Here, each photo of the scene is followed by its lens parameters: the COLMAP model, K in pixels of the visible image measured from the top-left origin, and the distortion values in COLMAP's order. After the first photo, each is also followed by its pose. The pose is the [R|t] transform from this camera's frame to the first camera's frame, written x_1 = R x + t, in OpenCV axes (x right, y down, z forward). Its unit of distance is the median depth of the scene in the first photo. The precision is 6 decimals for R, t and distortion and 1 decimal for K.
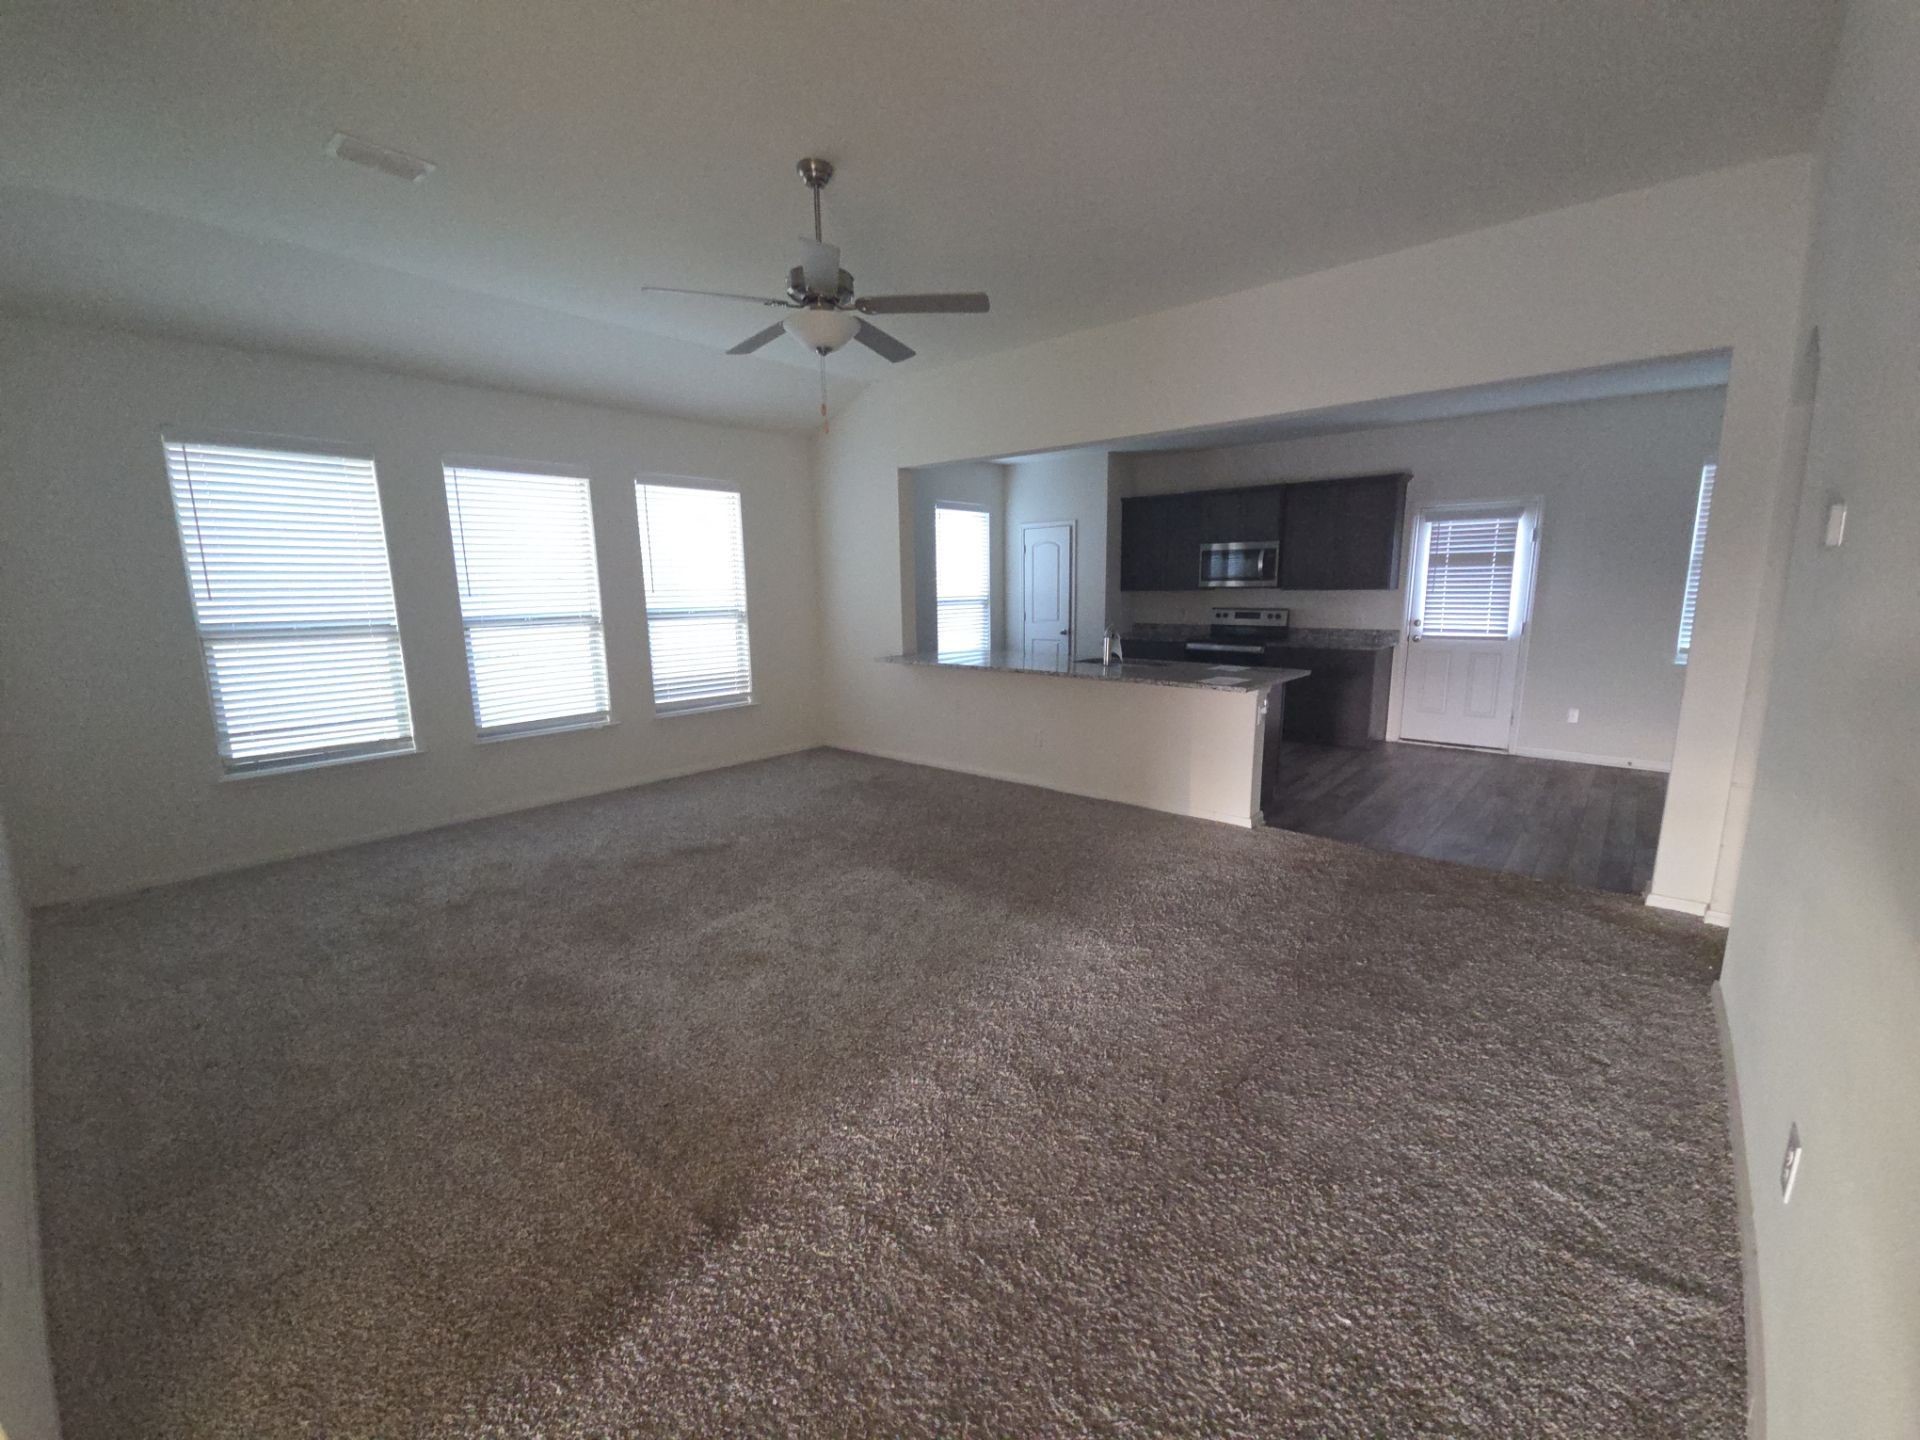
lens RADIAL K [[771.6, 0, 960.0], [0, 771.6, 720.0], [0, 0, 1]] dist [0.001419, -0.010394]
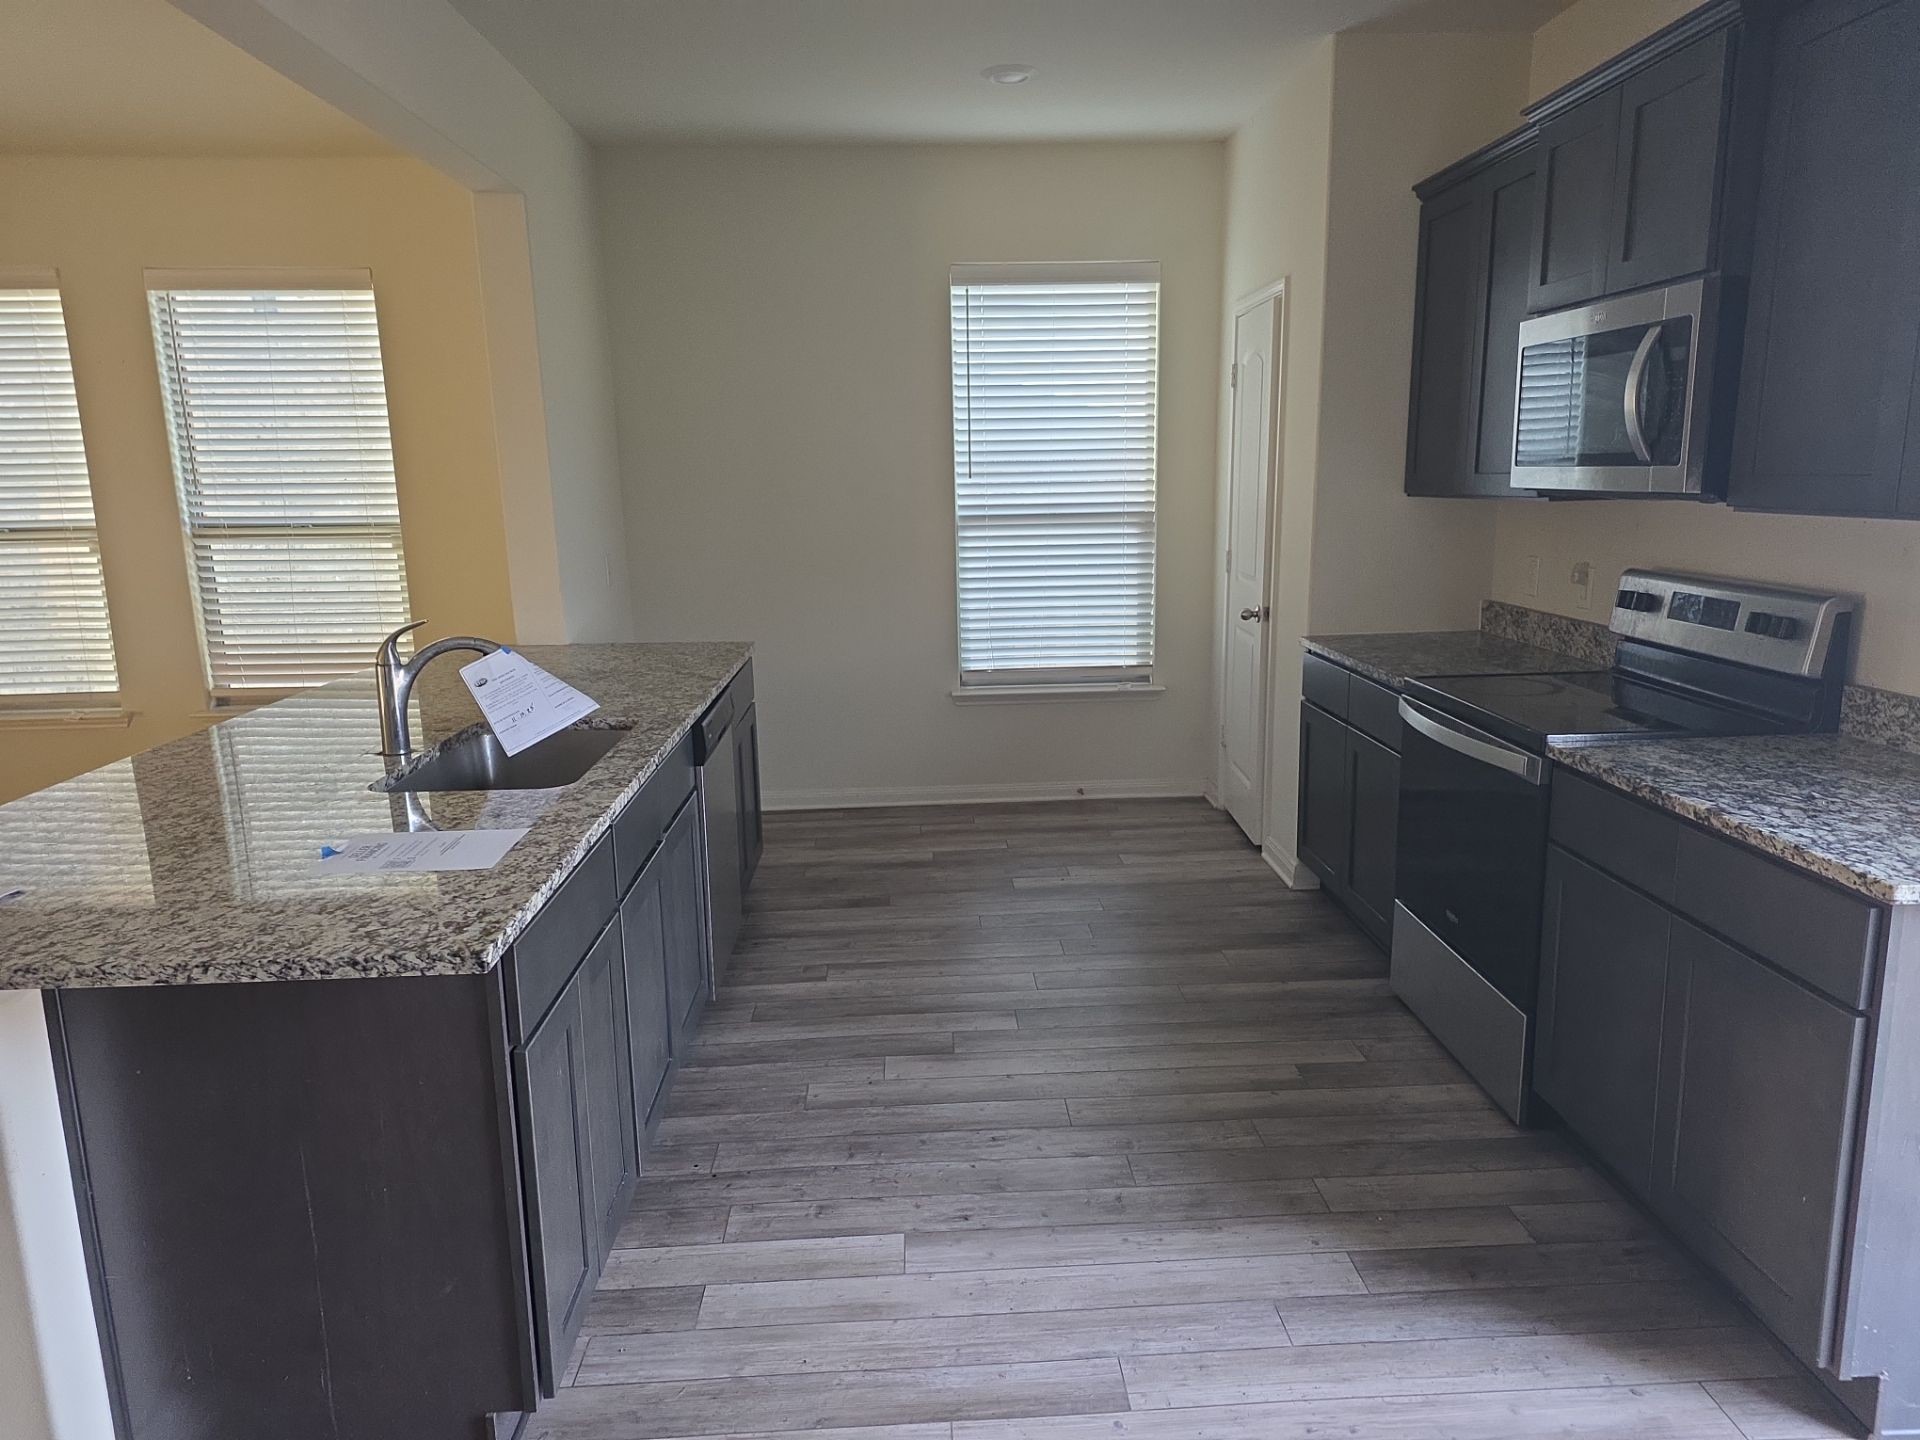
lens RADIAL K [[1271.1, 0, 960.0], [0, 1271.1, 720.0], [0, 0, 1]] dist [0.089490, 0.000974]
pose [[0.677244, 0.144047, -0.721520, 0.525510], [-0.121162, 0.989094, 0.083740, -0.111457], [0.725713, 0.030708, 0.687312, 0.574173]]
